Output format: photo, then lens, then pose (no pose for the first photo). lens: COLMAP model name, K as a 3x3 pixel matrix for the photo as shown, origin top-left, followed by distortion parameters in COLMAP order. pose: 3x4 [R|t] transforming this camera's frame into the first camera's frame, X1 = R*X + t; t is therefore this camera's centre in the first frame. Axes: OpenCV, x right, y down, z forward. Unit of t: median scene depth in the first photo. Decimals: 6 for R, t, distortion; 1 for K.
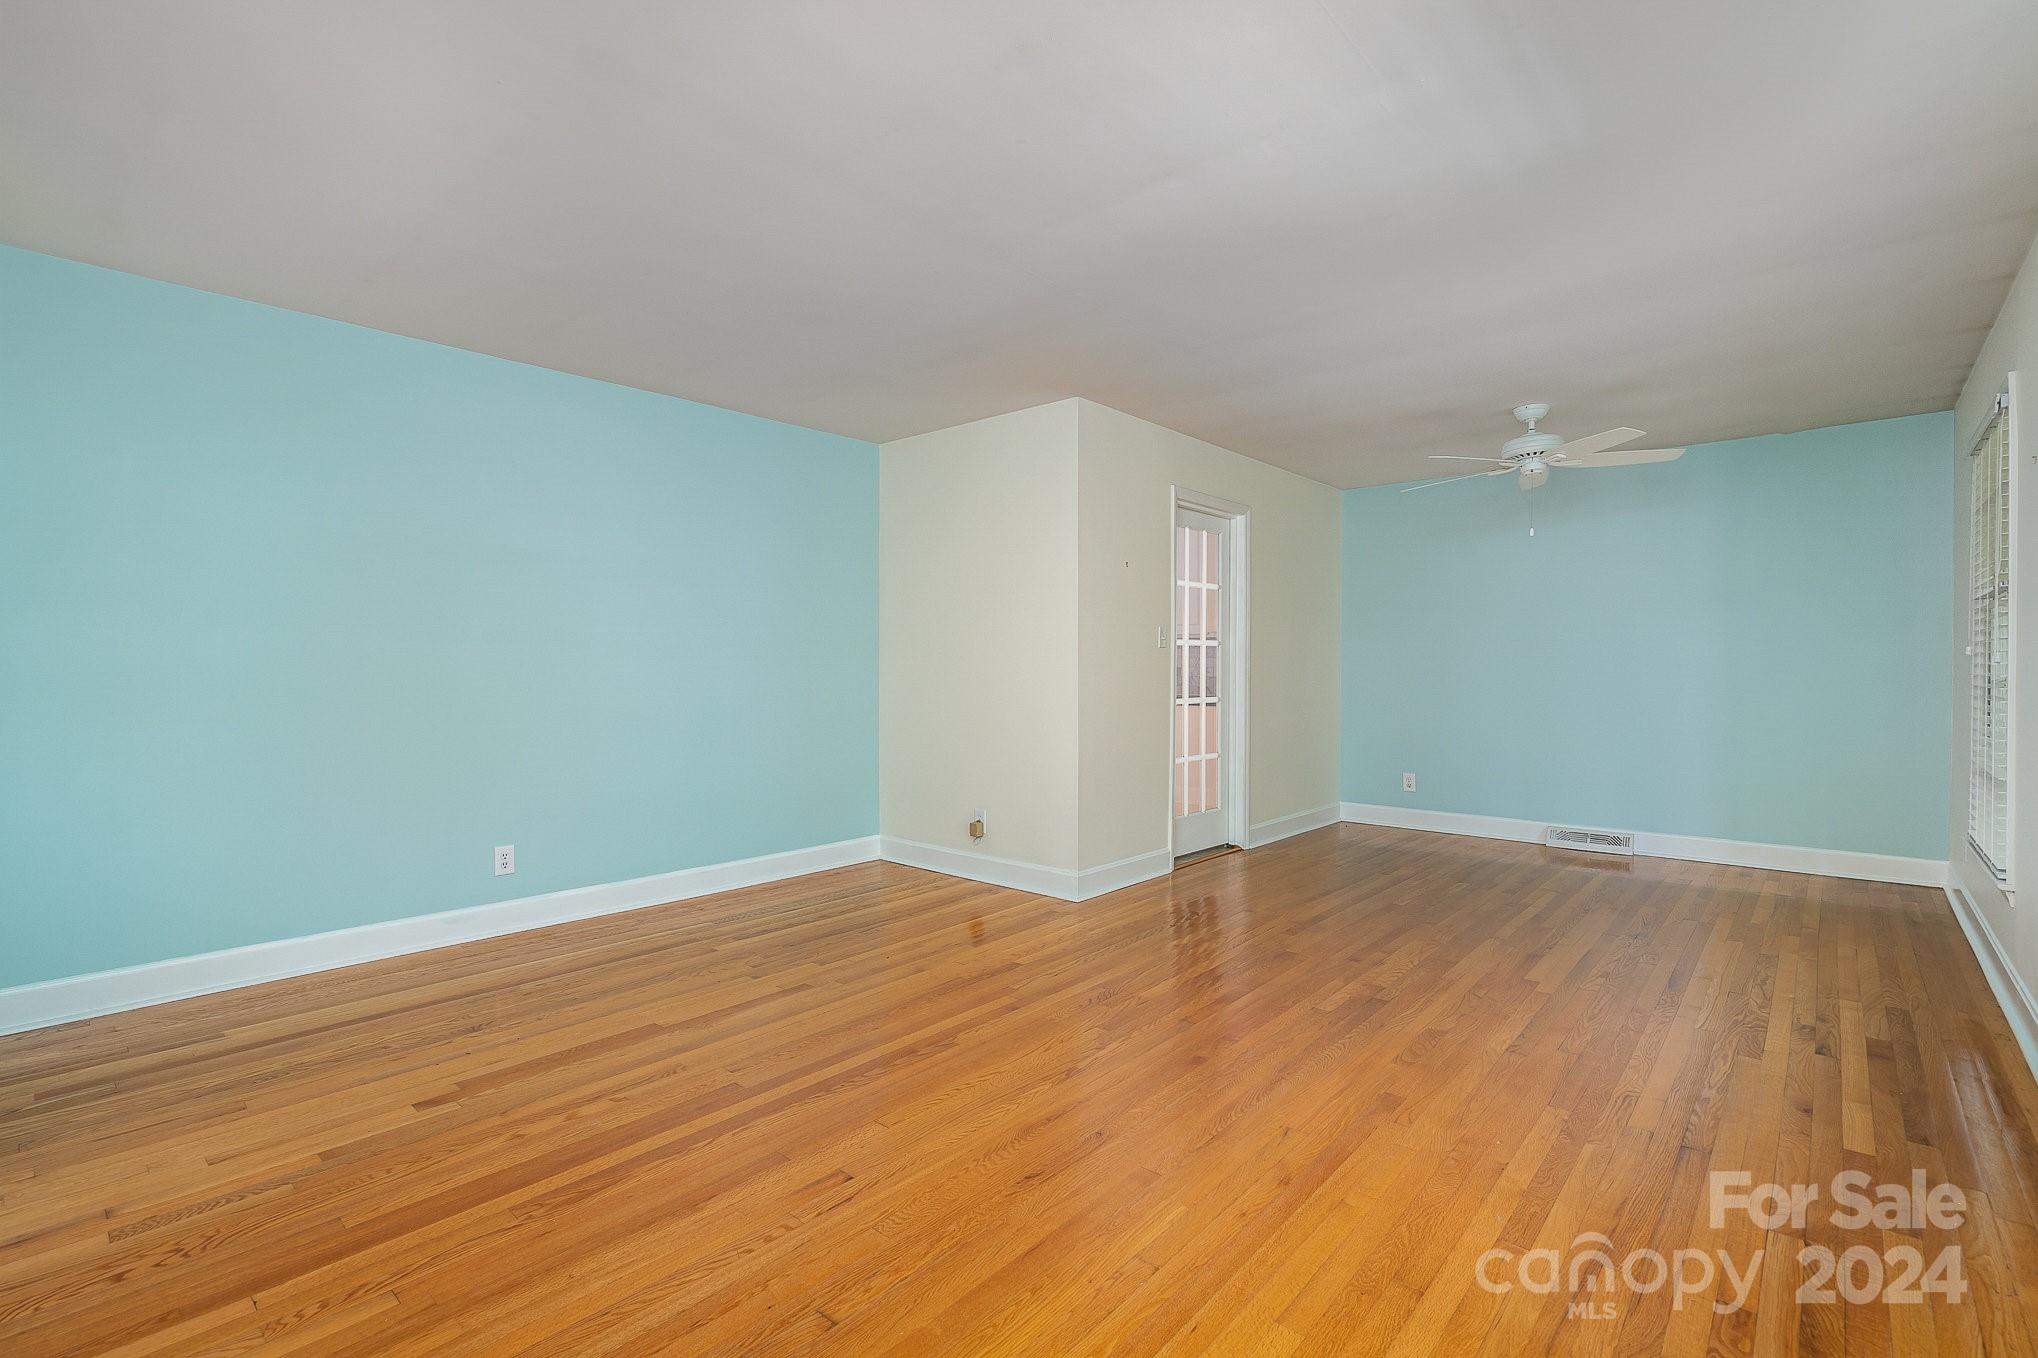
lens RADIAL K [[932.9, 0, 1009.0], [0, 932.9, 674.1], [0, 0, 1]] dist [0.000784, -0.000246]
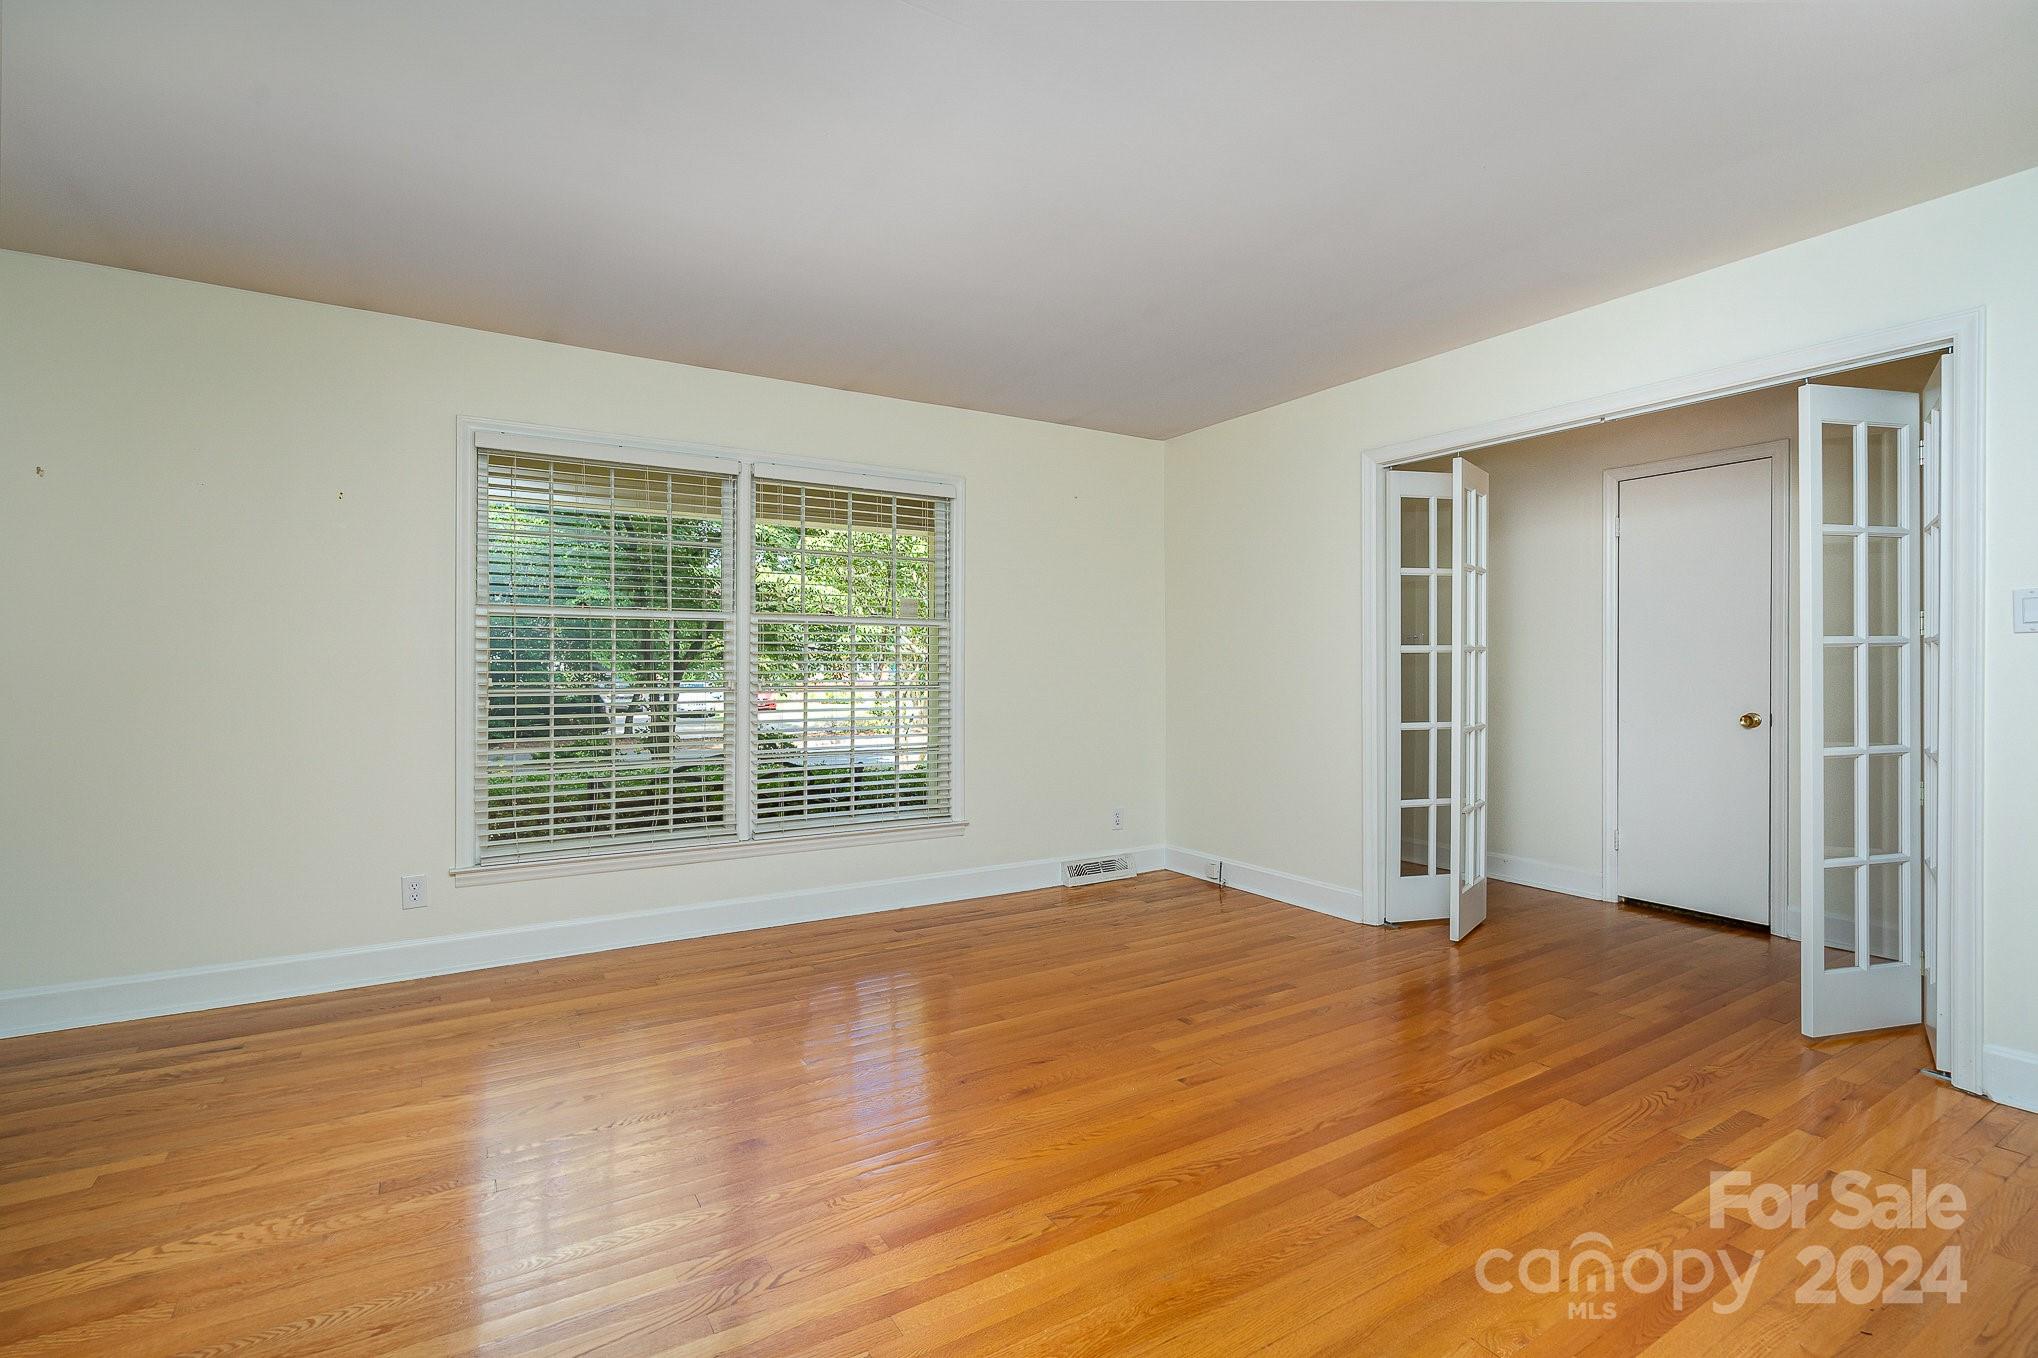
lens RADIAL K [[932.9, 0, 1013.3], [0, 932.9, 673.9], [0, 0, 1]] dist [0.000784, -0.000246]
pose [[-0.959338, -0.000952, 0.282257, -0.118283], [0.001745, 0.999955, 0.009306, -0.006547], [-0.282253, 0.009420, -0.959294, 0.871878]]
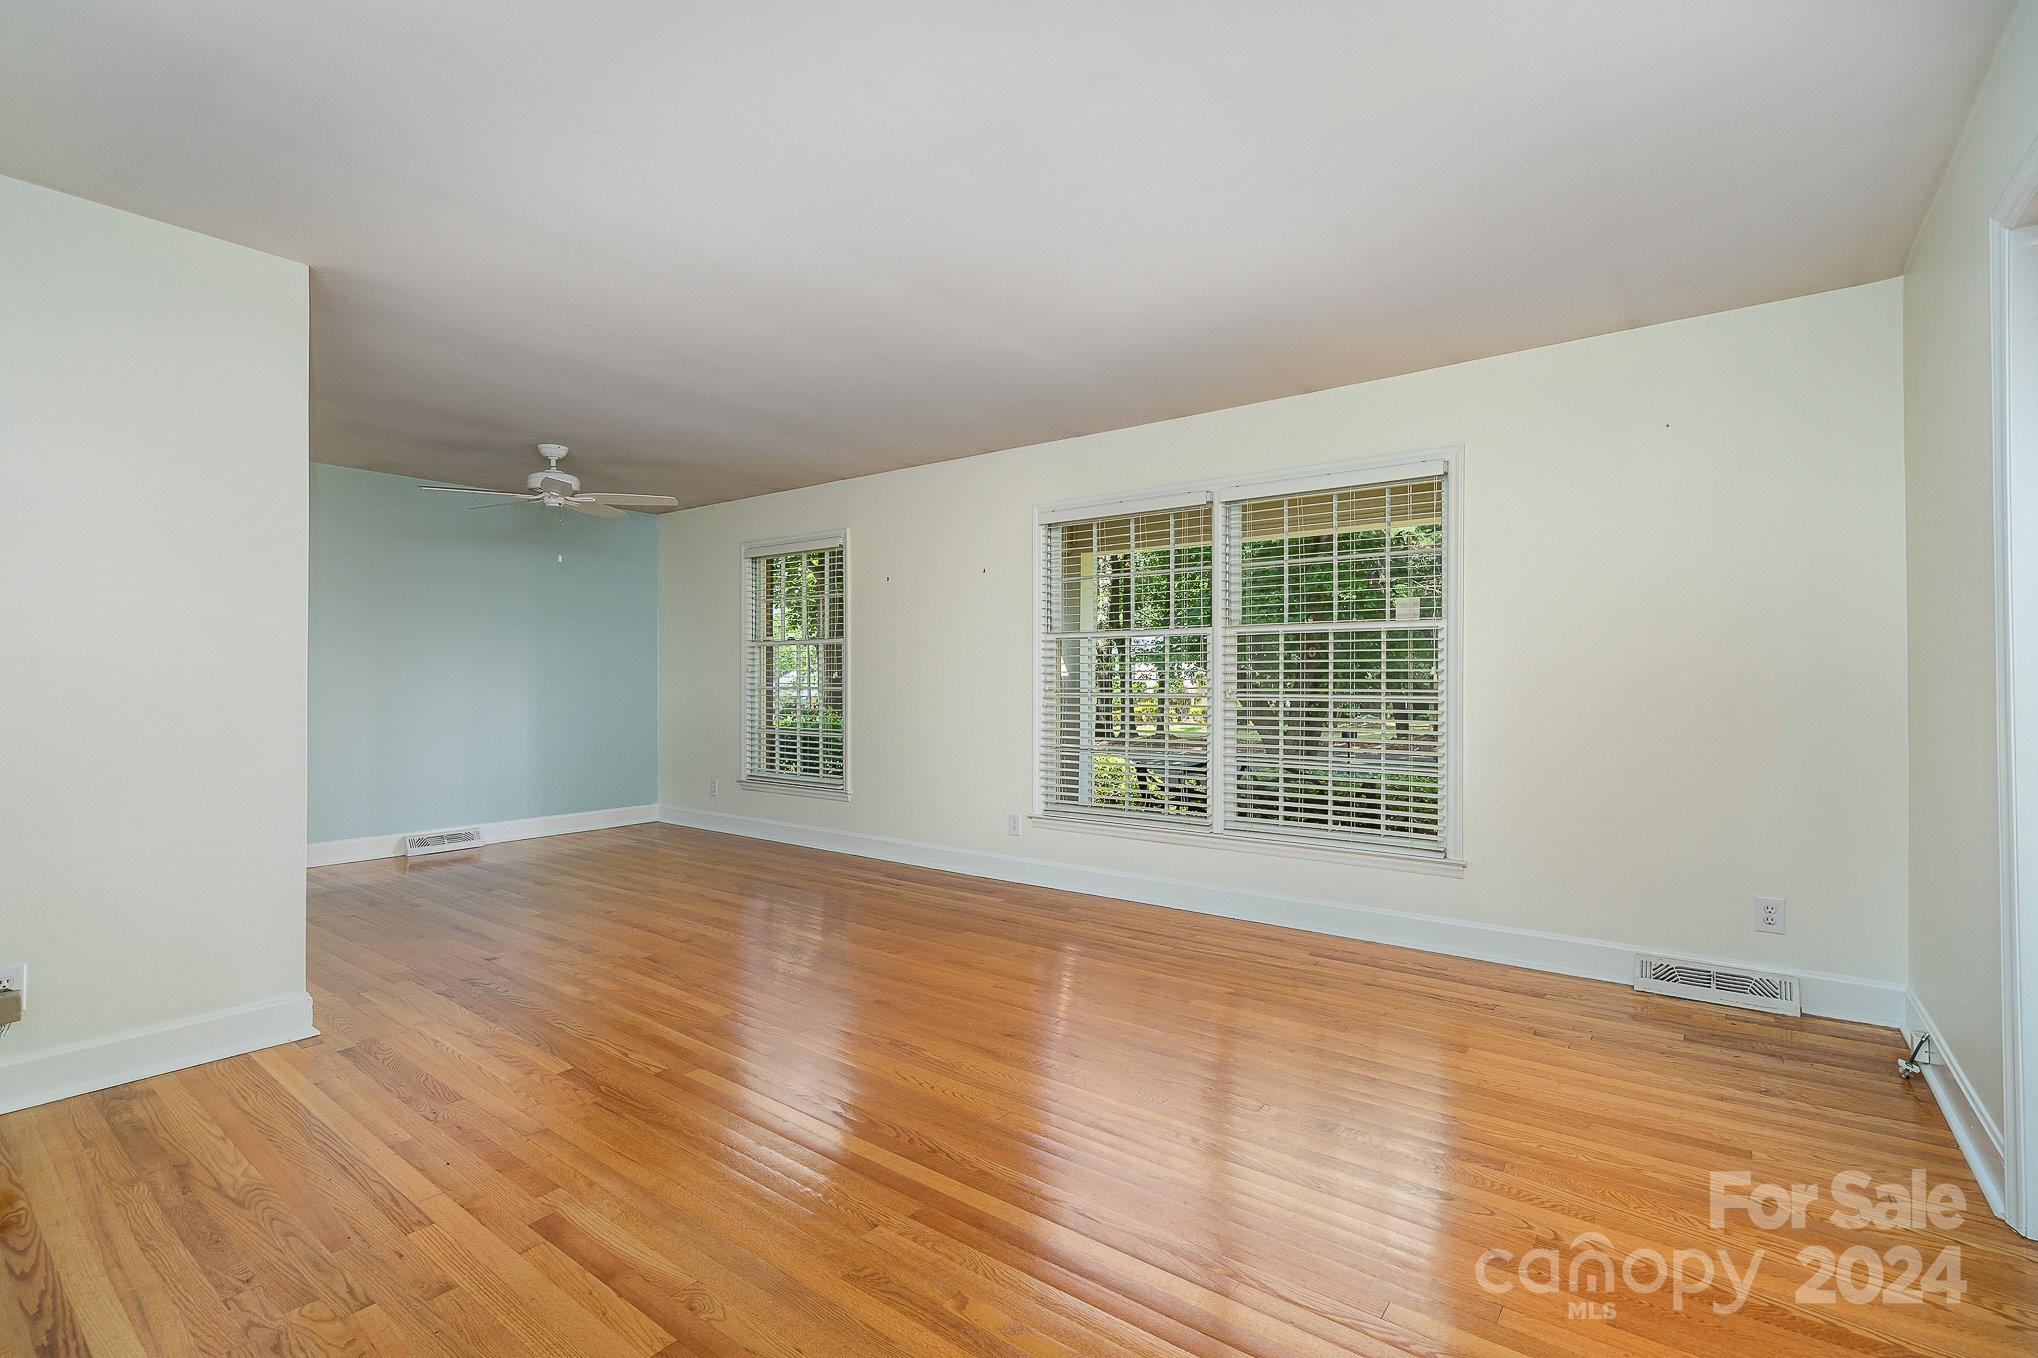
lens RADIAL K [[932.9, 0, 1010.7], [0, 932.9, 678.4], [0, 0, 1]] dist [0.000784, -0.000246]
pose [[-0.080089, -0.000885, 0.996787, -0.510934], [0.005855, 0.999982, 0.001359, -0.005601], [-0.996771, 0.005945, -0.080082, 0.461798]]
